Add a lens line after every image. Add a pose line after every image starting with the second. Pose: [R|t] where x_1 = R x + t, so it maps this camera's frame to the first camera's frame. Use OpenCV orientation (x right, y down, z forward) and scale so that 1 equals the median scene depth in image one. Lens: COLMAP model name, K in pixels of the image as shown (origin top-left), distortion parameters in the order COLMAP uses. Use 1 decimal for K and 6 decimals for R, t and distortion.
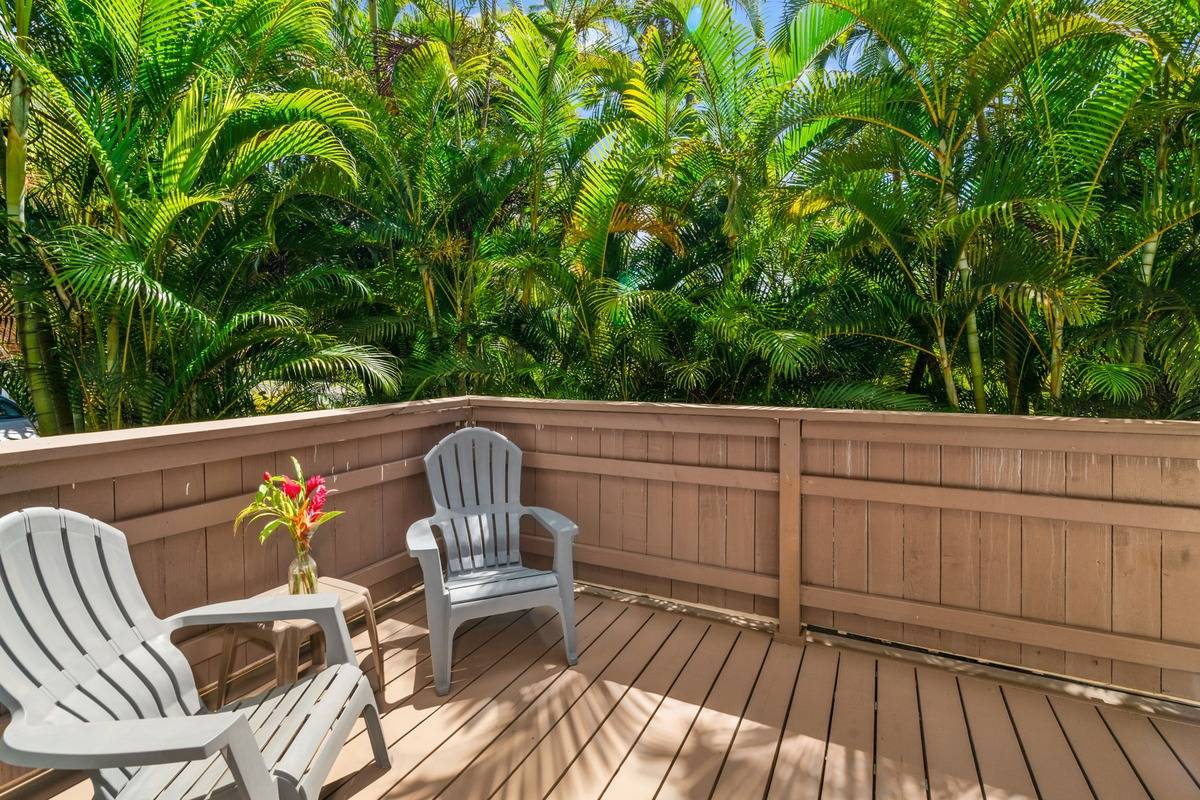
lens RADIAL K [[541.2, 0, 597.0], [0, 541.2, 358.8], [0, 0, 1]] dist [-0.014239, 0.005971]
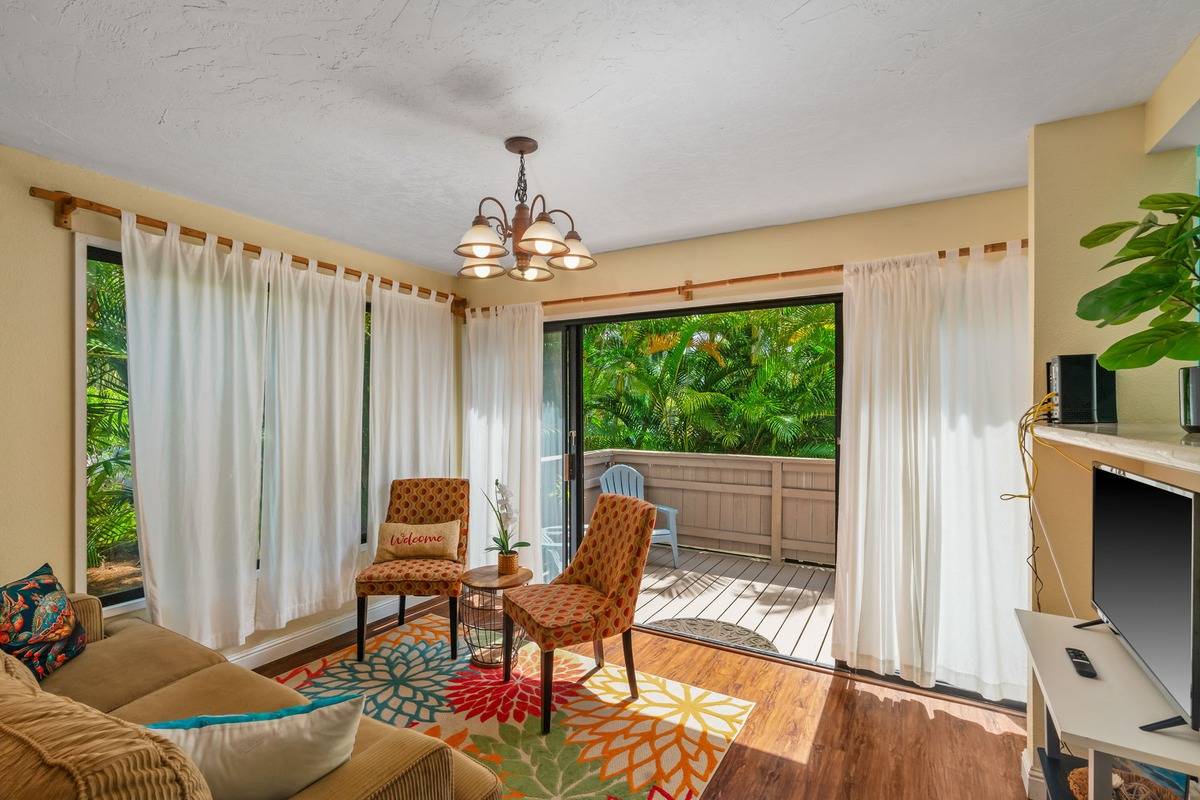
lens RADIAL K [[541.2, 0, 592.6], [0, 541.2, 410.9], [0, 0, 1]] dist [-0.014239, 0.005971]
pose [[0.998525, 0.009007, -0.053537, -0.238481], [-0.008949, 0.999959, 0.001316, -0.079382], [0.053546, -0.000835, 0.998565, -1.076747]]
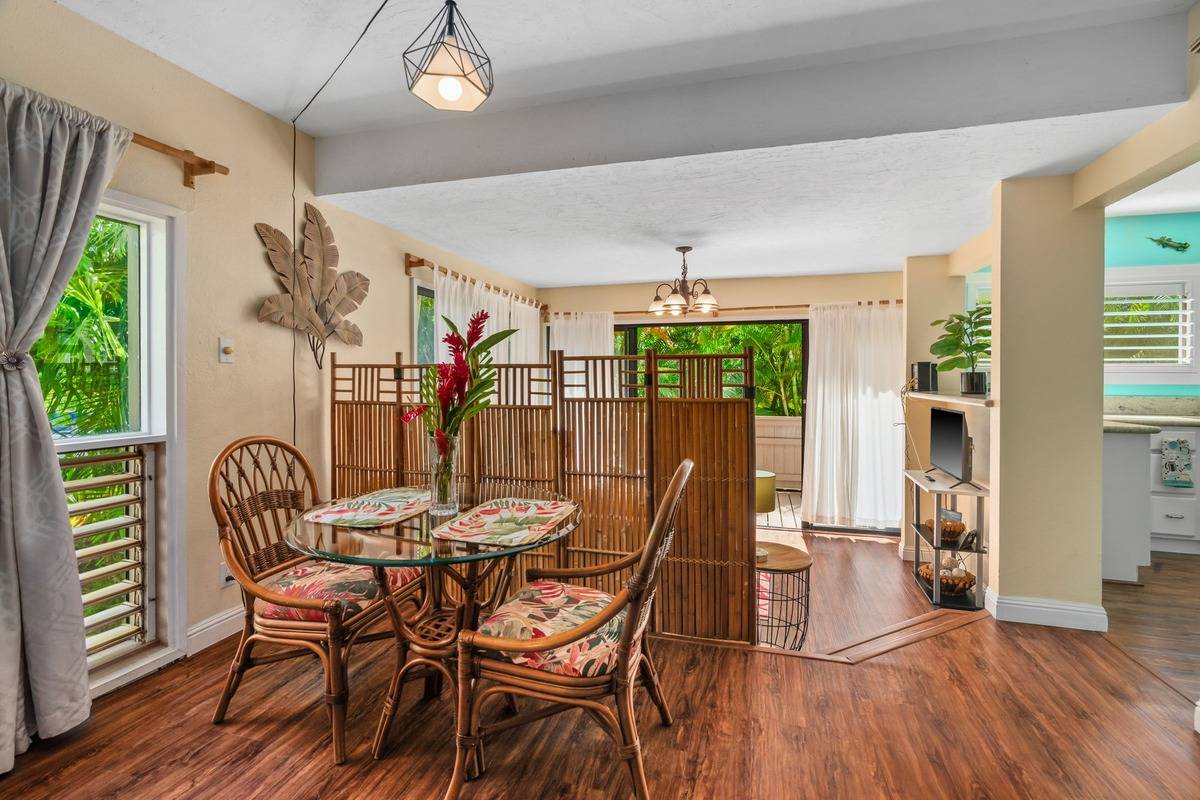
lens RADIAL K [[541.2, 0, 607.5], [0, 541.2, 391.1], [0, 0, 1]] dist [-0.014239, 0.005971]
pose [[0.979255, 0.001256, 0.202629, -0.864668], [-0.005296, 0.999798, 0.019394, -0.093244], [-0.202564, -0.020065, 0.979063, -1.700940]]
